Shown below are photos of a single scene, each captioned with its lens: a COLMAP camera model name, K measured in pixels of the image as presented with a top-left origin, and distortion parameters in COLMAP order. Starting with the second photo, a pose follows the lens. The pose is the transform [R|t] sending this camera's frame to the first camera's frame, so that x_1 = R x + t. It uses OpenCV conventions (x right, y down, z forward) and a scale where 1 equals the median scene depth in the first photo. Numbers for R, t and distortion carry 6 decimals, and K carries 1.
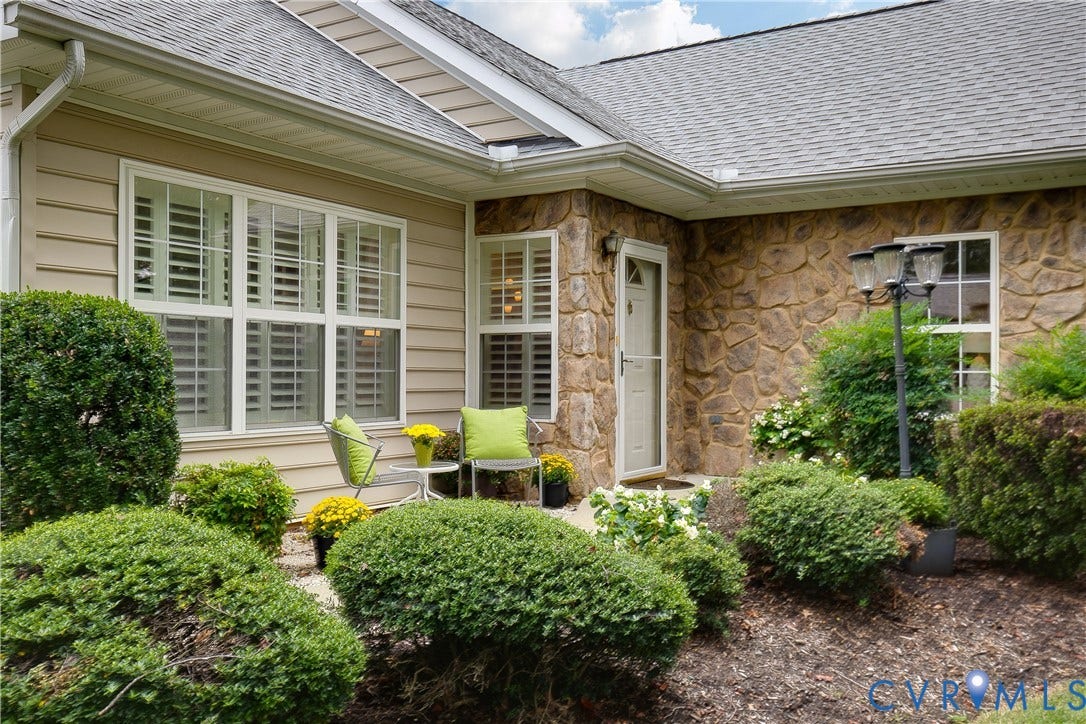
lens RADIAL K [[985.3, 0, 550.7], [0, 985.3, 368.4], [0, 0, 1]] dist [0.033958, 0.000000]
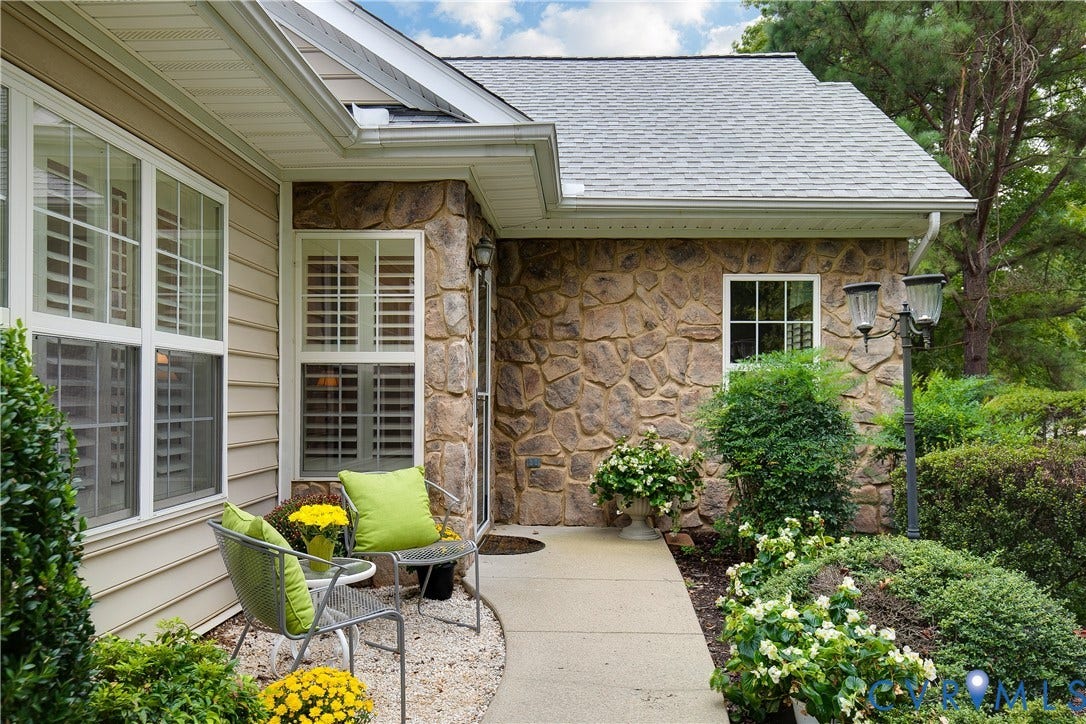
lens RADIAL K [[835.4, 0, 534.9], [0, 835.4, 391.0], [0, 0, 1]] dist [0.013255, 0.003045]
pose [[0.868727, 0.003048, 0.495282, -0.236315], [-0.004855, 0.999985, 0.002362, -0.017214], [-0.495267, -0.004456, 0.868729, 0.384004]]
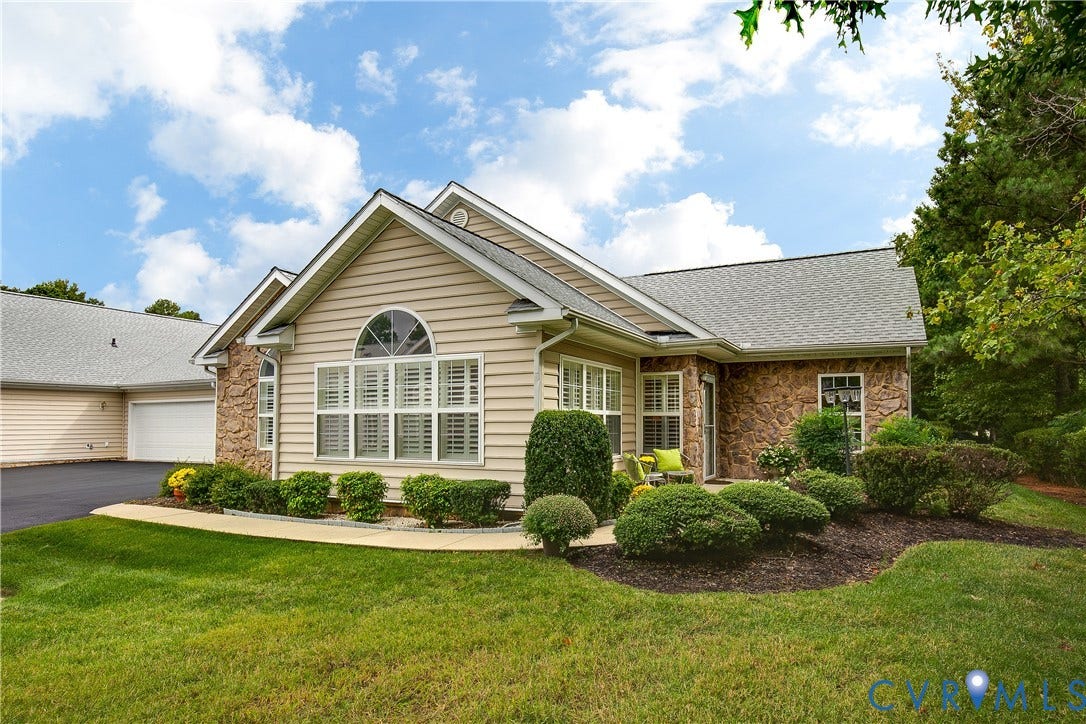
lens RADIAL K [[642.9, 0, 546.3], [0, 642.9, 400.7], [0, 0, 1]] dist [-0.000669, 0.002746]
pose [[0.996389, 0.000521, 0.084907, -0.429287], [0.001723, 0.999651, -0.026361, -0.032630], [-0.084891, 0.026412, 0.996040, -0.458220]]
